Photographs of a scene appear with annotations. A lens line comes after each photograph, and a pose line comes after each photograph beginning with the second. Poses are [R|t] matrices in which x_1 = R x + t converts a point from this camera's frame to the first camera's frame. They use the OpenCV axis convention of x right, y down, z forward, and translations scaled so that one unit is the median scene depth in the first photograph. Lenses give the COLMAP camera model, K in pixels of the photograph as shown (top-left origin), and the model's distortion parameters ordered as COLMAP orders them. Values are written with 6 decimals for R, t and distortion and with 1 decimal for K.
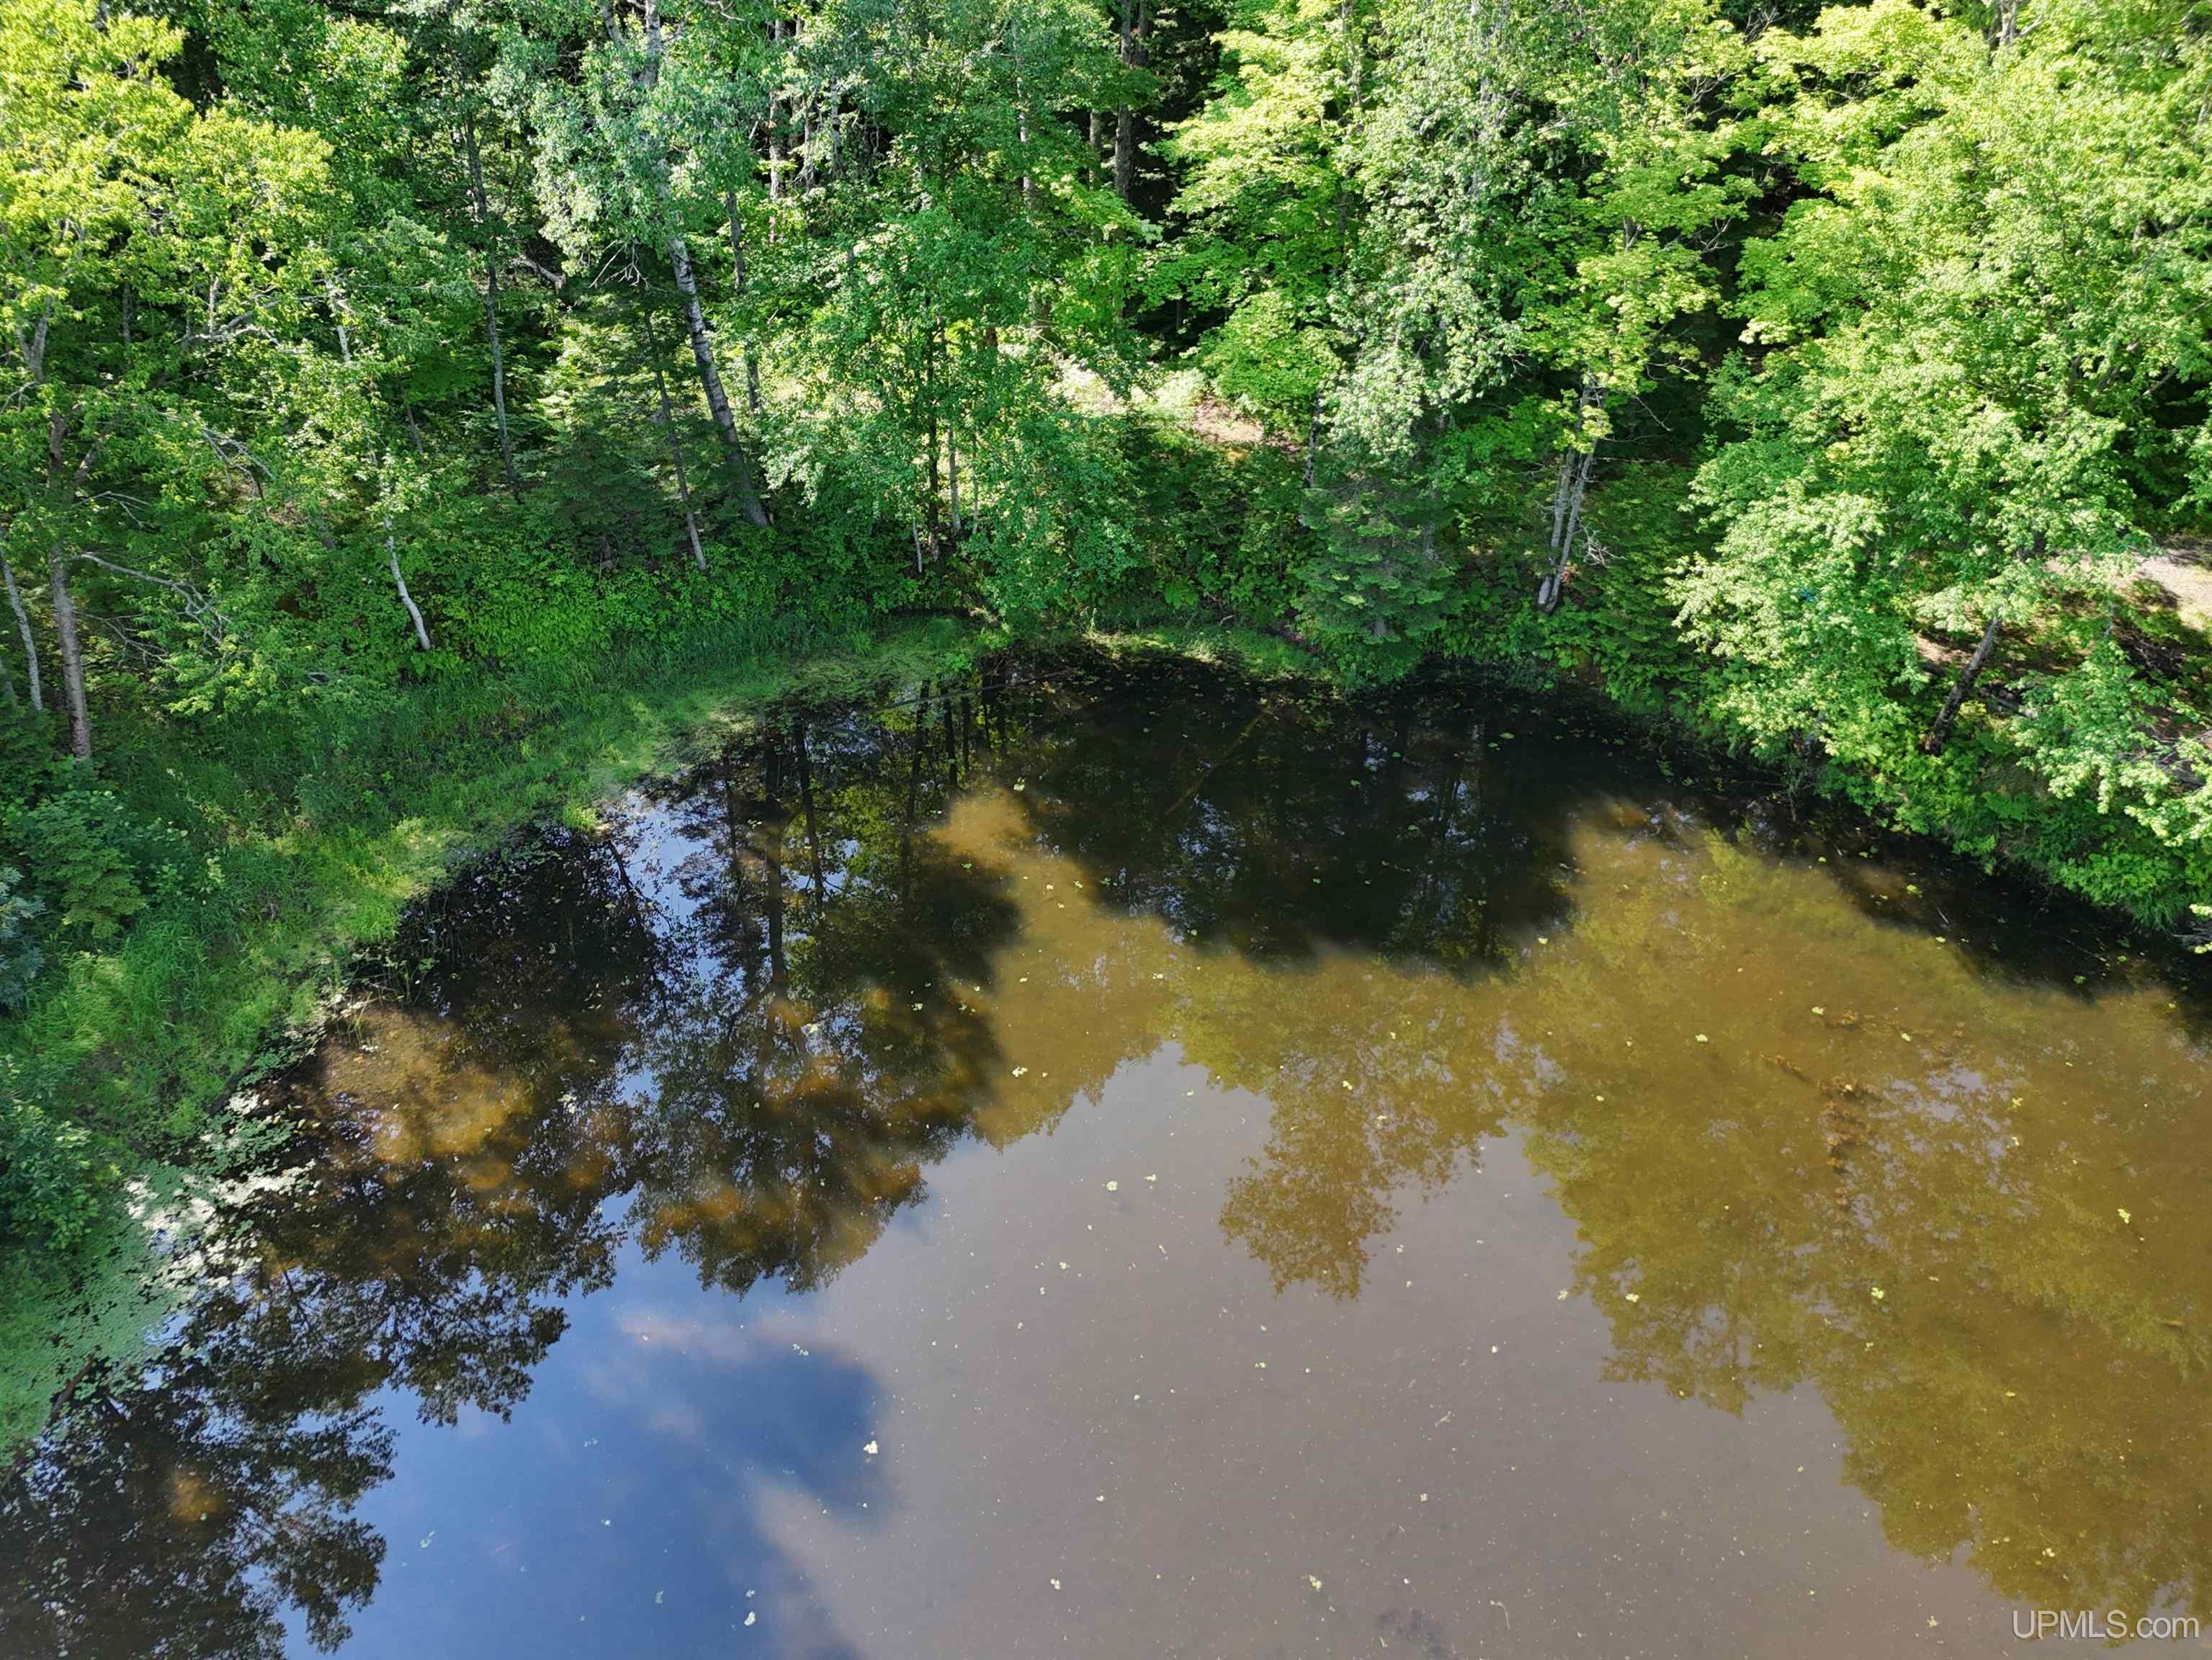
lens RADIAL K [[1601.1, 0, 1102.1], [0, 1601.1, 834.6], [0, 0, 1]] dist [0.076939, -0.075084]
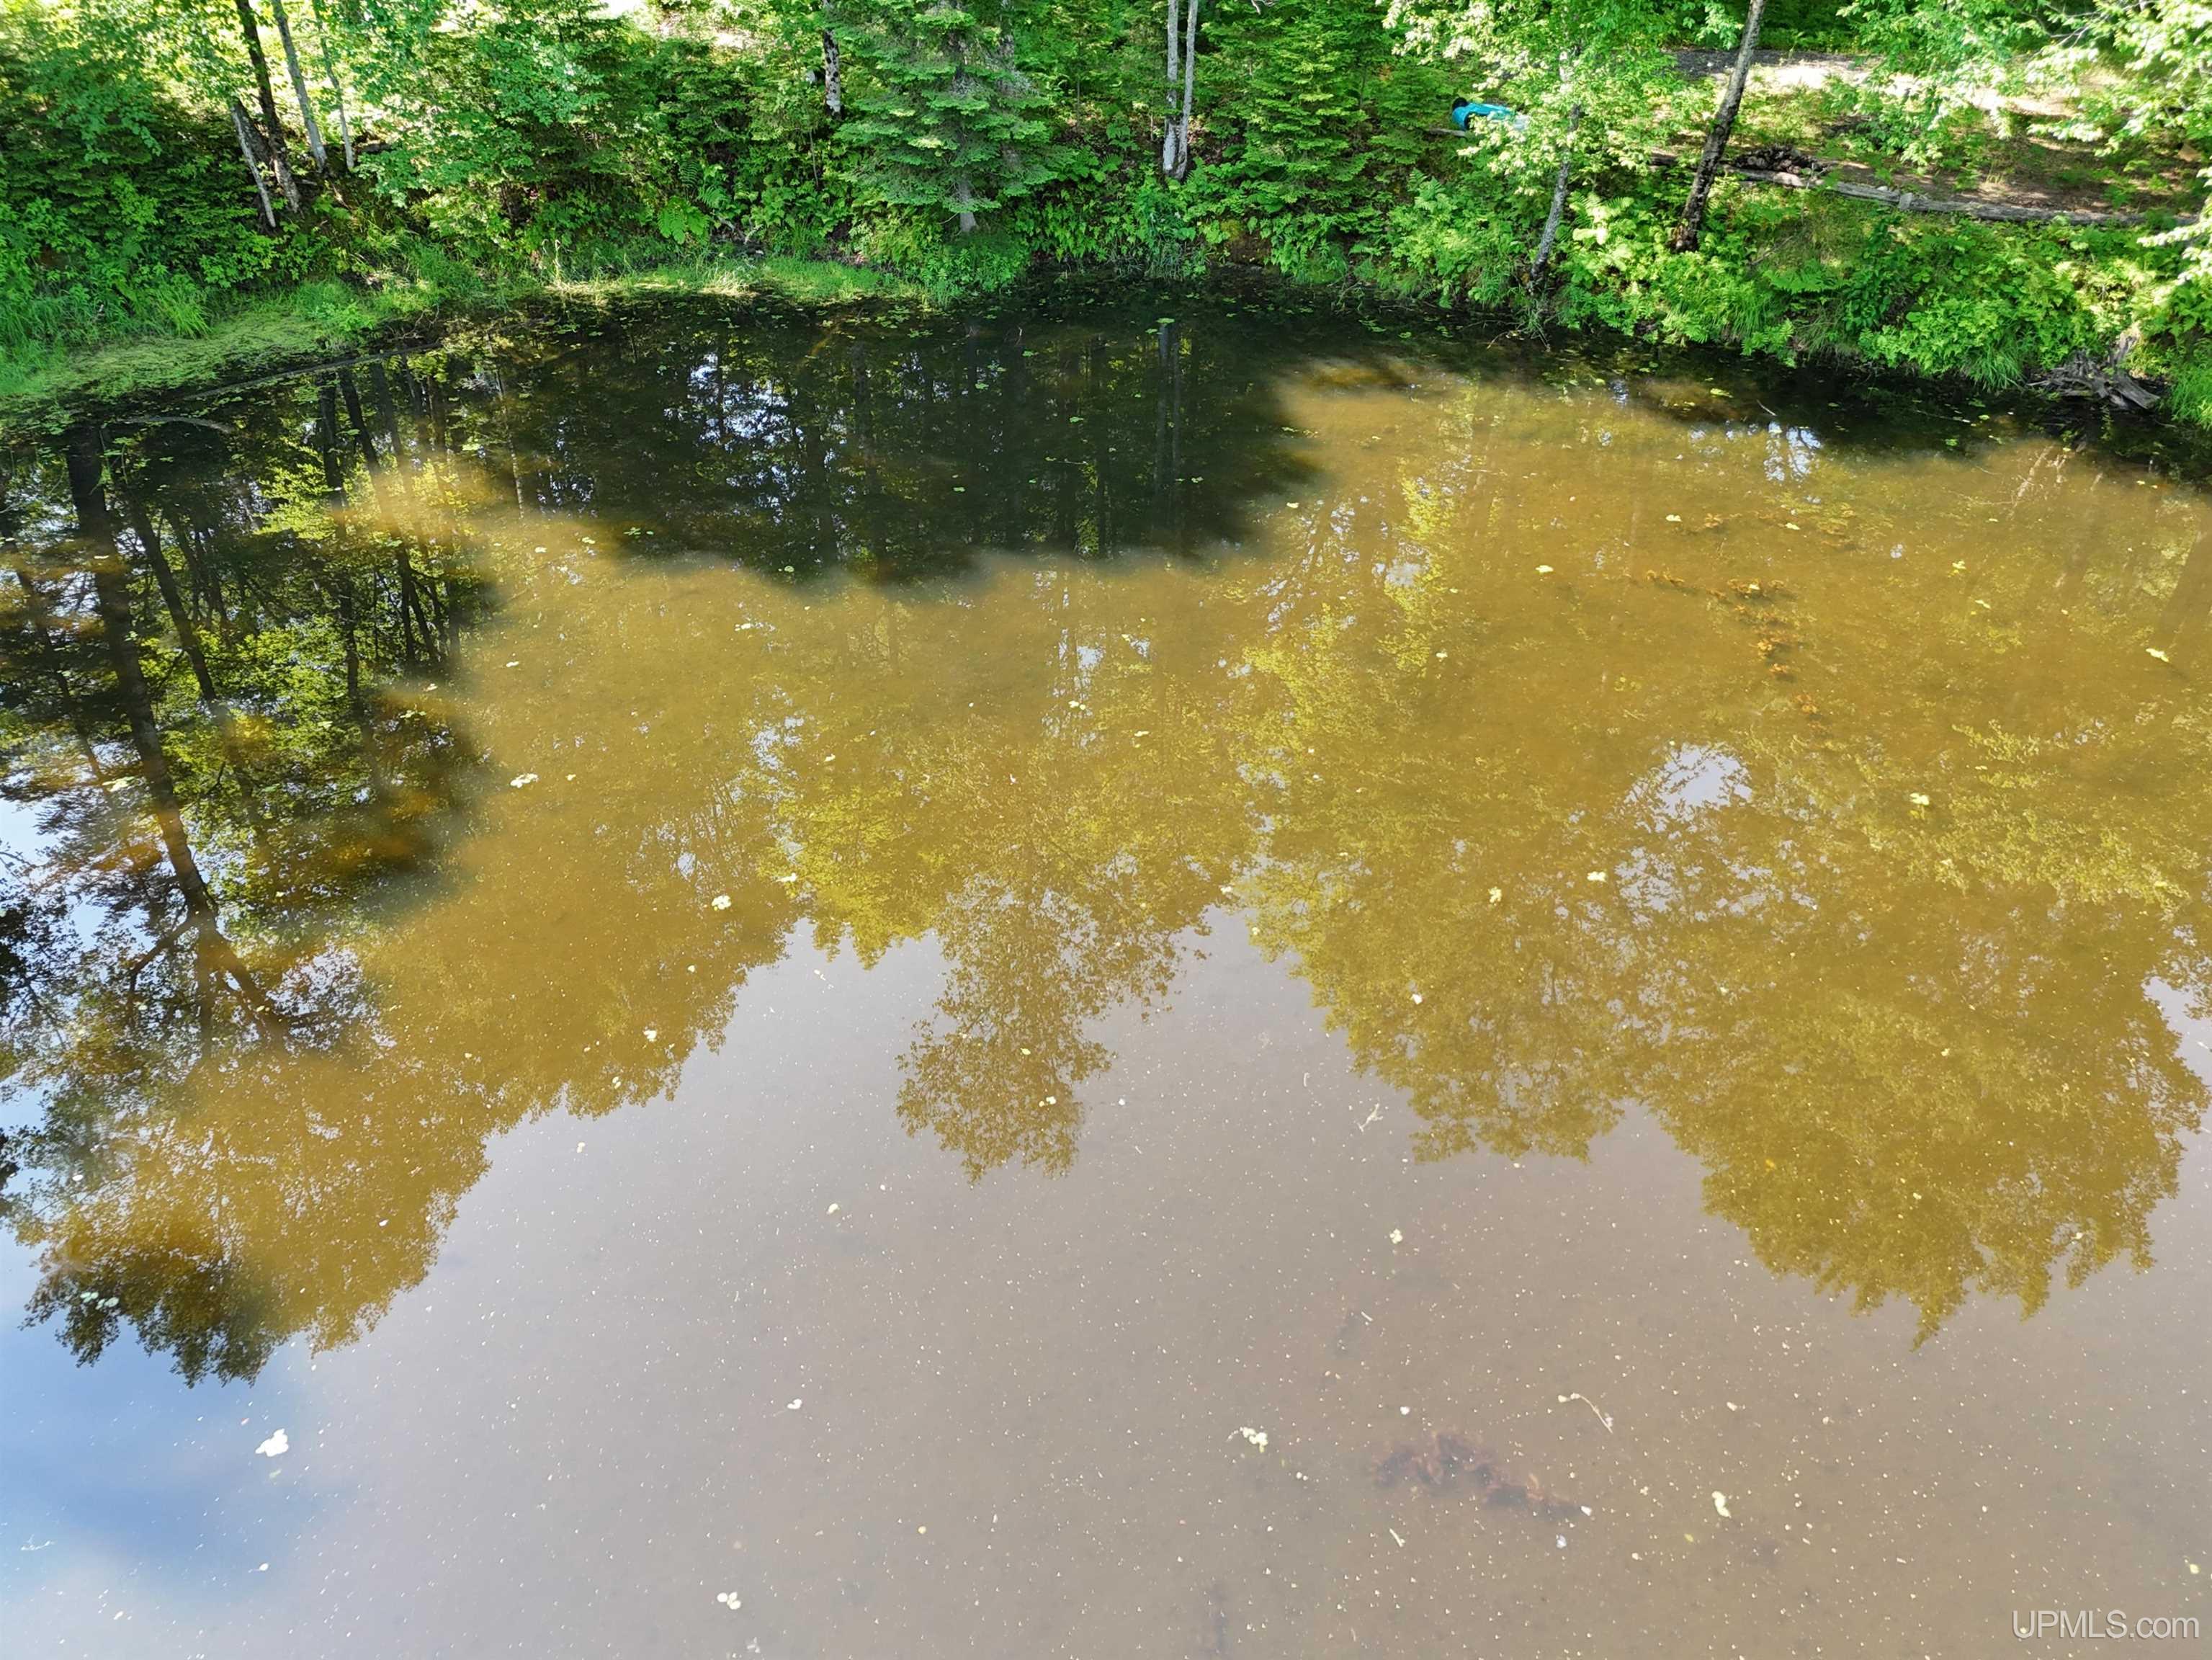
lens RADIAL K [[1601.1, 0, 1102.1], [0, 1601.1, 834.6], [0, 0, 1]] dist [0.076939, -0.075084]
pose [[0.950809, -0.181209, 0.251248, -0.003183], [0.182517, 0.983033, 0.018291, 0.152121], [-0.250299, 0.028466, 0.967750, 0.304809]]
